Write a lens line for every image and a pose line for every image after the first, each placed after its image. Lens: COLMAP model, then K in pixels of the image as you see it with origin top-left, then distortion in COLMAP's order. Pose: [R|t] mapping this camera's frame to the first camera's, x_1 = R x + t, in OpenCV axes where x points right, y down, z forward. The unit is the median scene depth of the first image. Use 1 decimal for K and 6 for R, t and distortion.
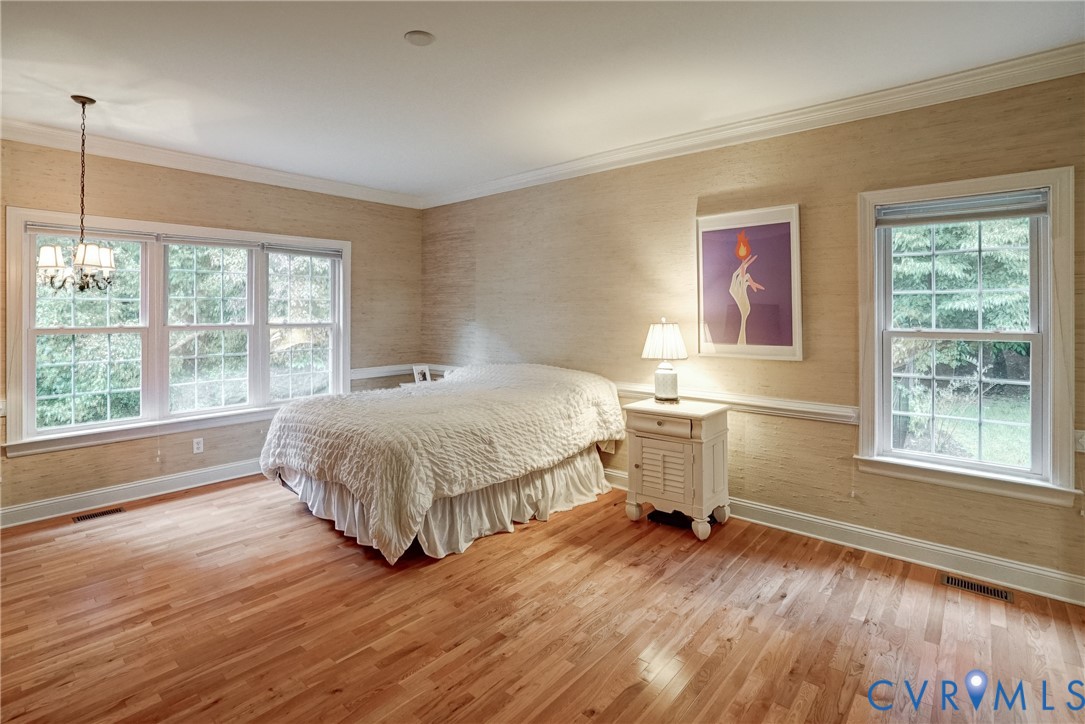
lens RADIAL K [[512.1, 0, 544.1], [0, 512.1, 314.4], [0, 0, 1]] dist [-0.058154, 0.017012]
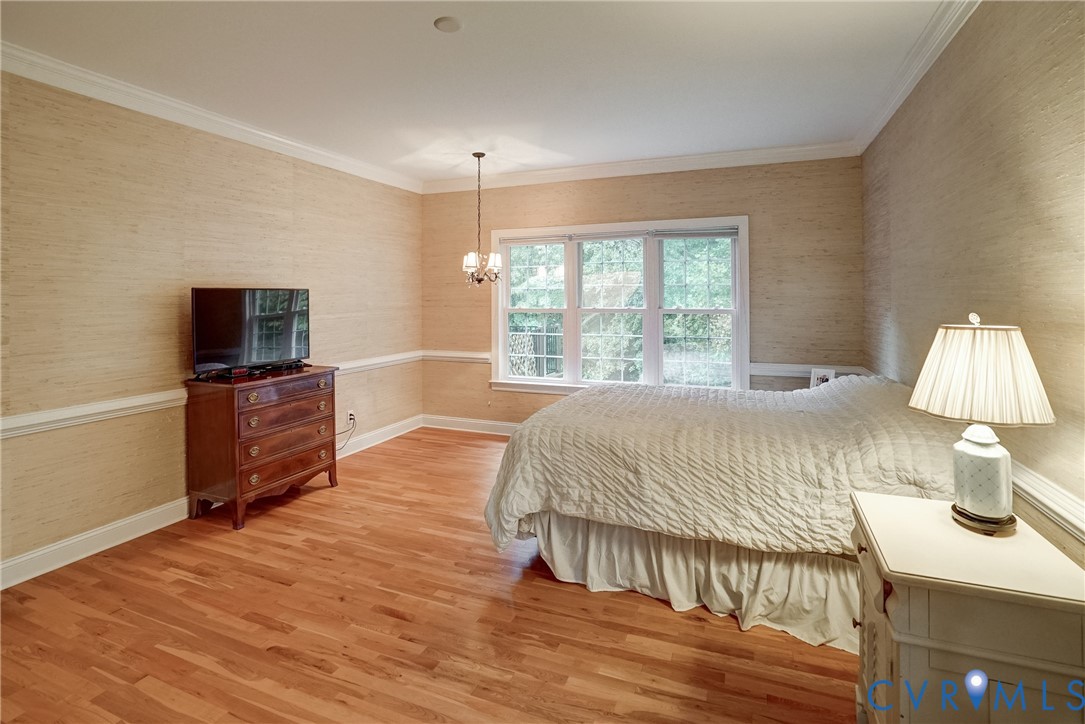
lens RADIAL K [[529.7, 0, 539.4], [0, 529.7, 293.4], [0, 0, 1]] dist [-0.052832, 0.018881]
pose [[0.326084, -0.003755, -0.945333, 0.571843], [-0.000965, 0.999990, -0.004305, -0.009600], [0.945340, 0.002316, 0.326077, 0.594640]]
